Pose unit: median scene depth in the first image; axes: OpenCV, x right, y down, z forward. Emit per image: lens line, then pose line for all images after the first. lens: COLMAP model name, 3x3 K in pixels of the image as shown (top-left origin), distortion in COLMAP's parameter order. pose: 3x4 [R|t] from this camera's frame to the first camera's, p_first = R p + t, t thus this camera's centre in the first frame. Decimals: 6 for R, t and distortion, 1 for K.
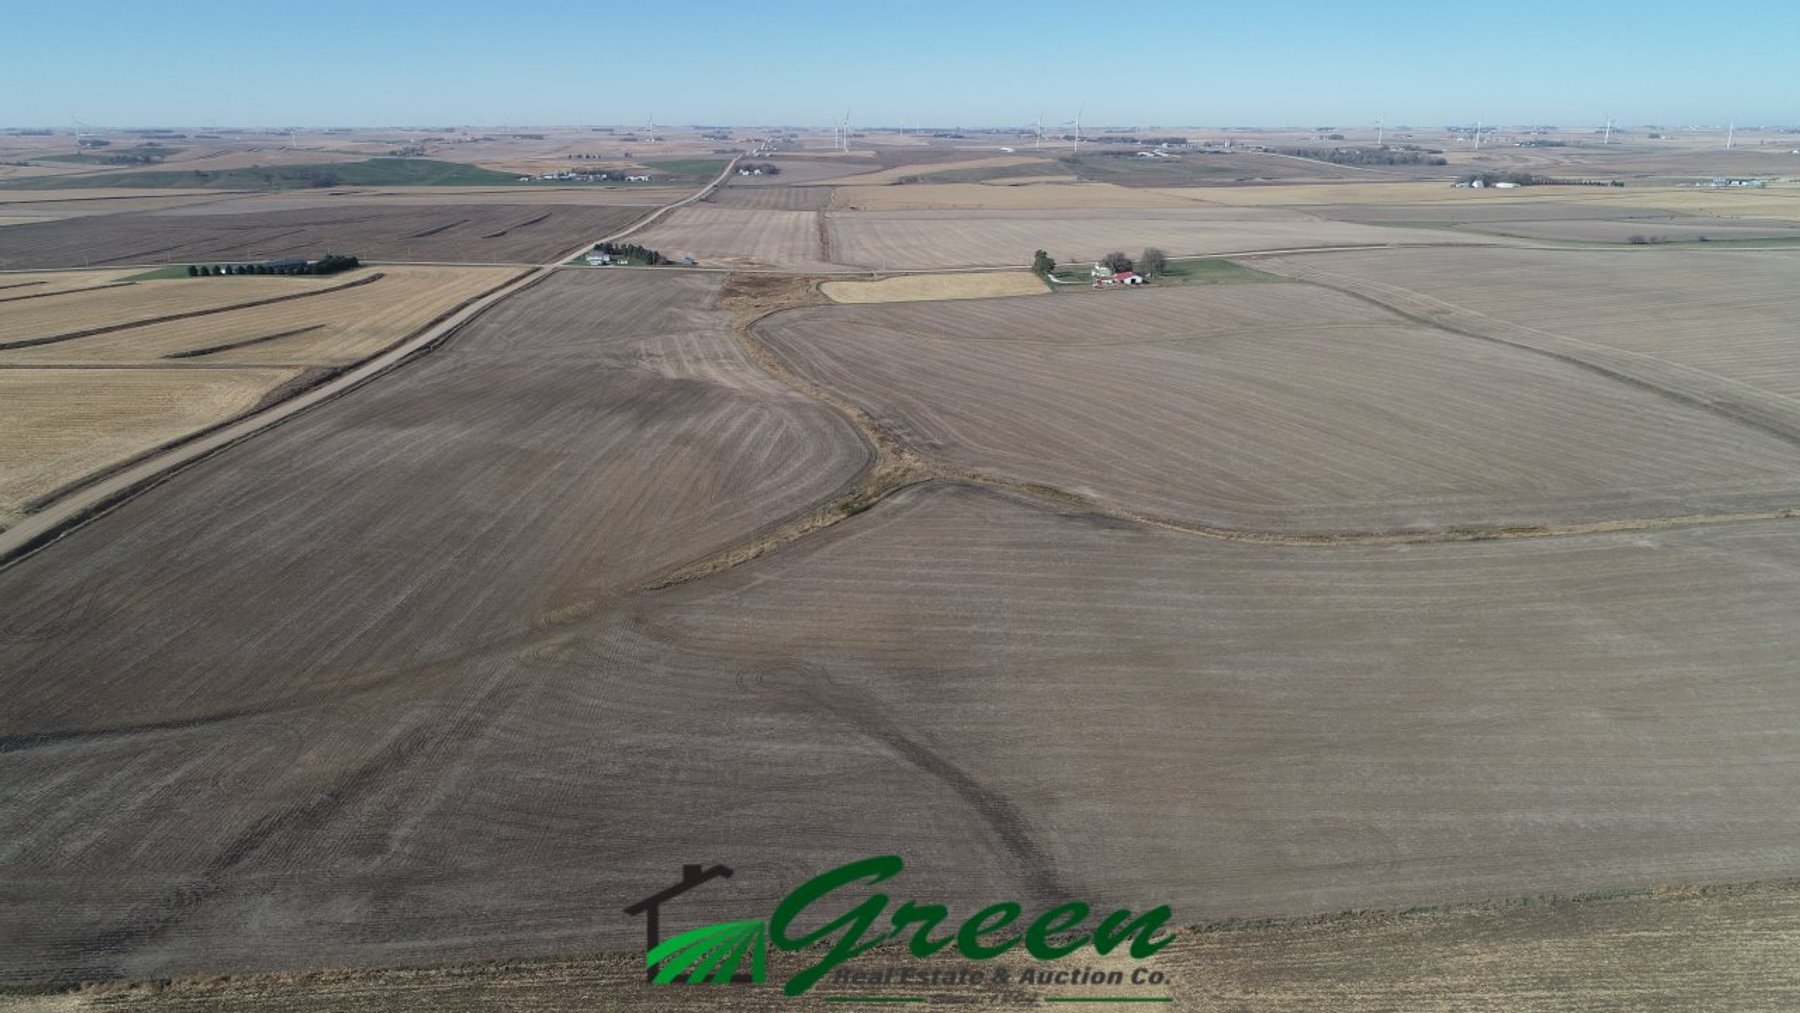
lens RADIAL K [[1208.4, 0, 900.0], [0, 1208.4, 506.5], [0, 0, 1]] dist [-0.000103, 0.002106]
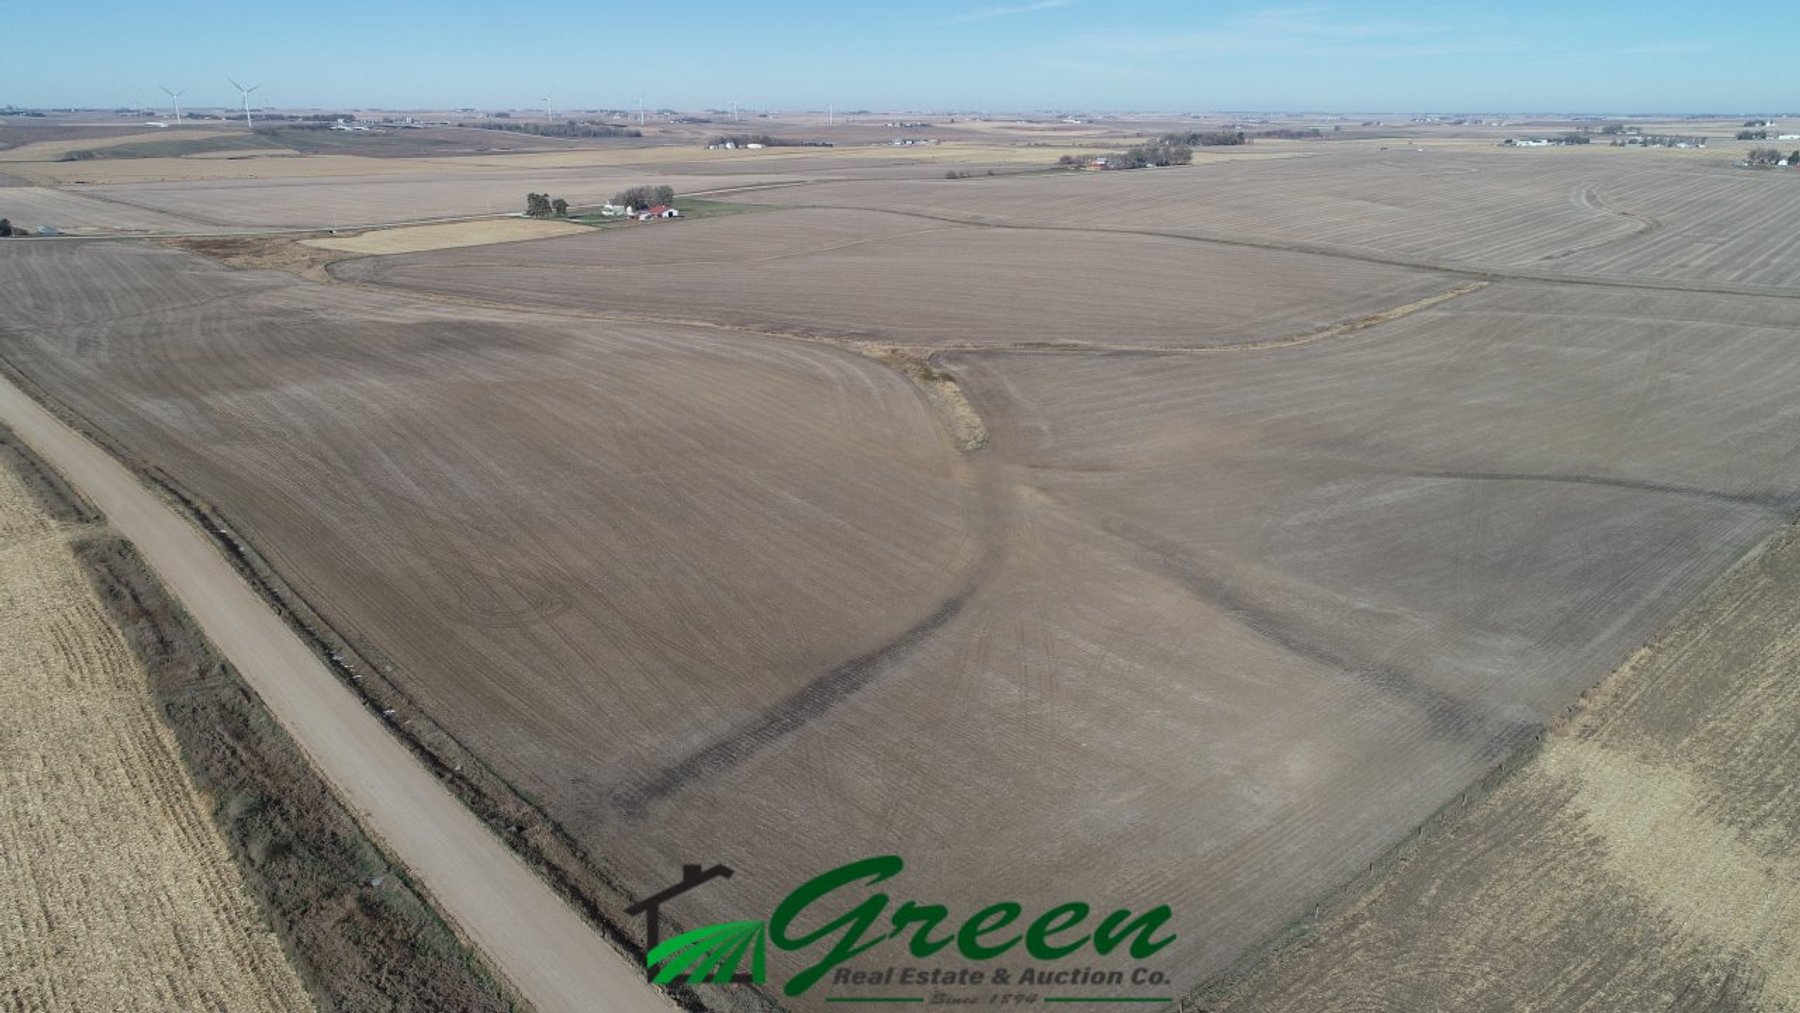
lens RADIAL K [[1208.4, 0, 900.0], [0, 1208.4, 506.5], [0, 0, 1]] dist [-0.000103, 0.002106]
pose [[0.779094, -0.191025, 0.597095, -0.686897], [0.184406, 0.980139, 0.072955, 0.026519], [-0.599172, 0.053269, 0.798846, 0.233390]]
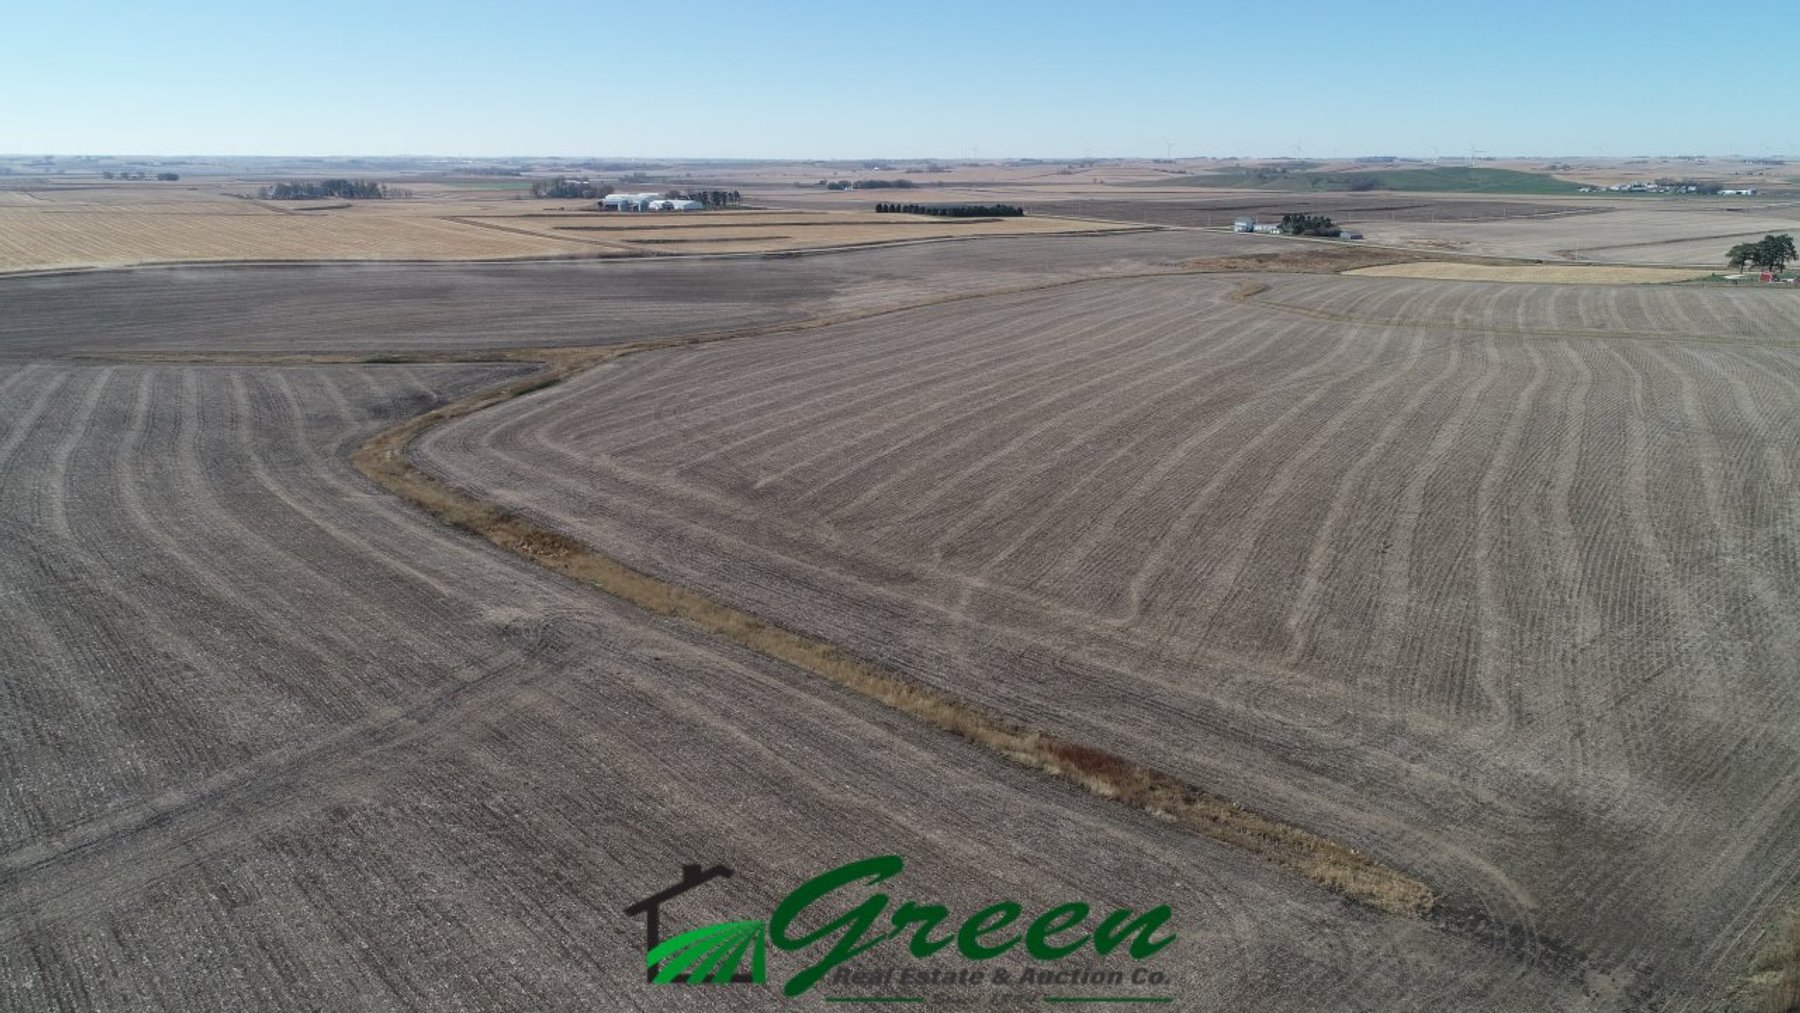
lens RADIAL K [[1208.4, 0, 900.0], [0, 1208.4, 506.5], [0, 0, 1]] dist [-0.000103, 0.002106]
pose [[0.588976, 0.224372, -0.776379, 0.912730], [-0.244879, 0.965070, 0.093134, -0.070477], [0.770157, 0.135265, 0.623347, 0.750902]]
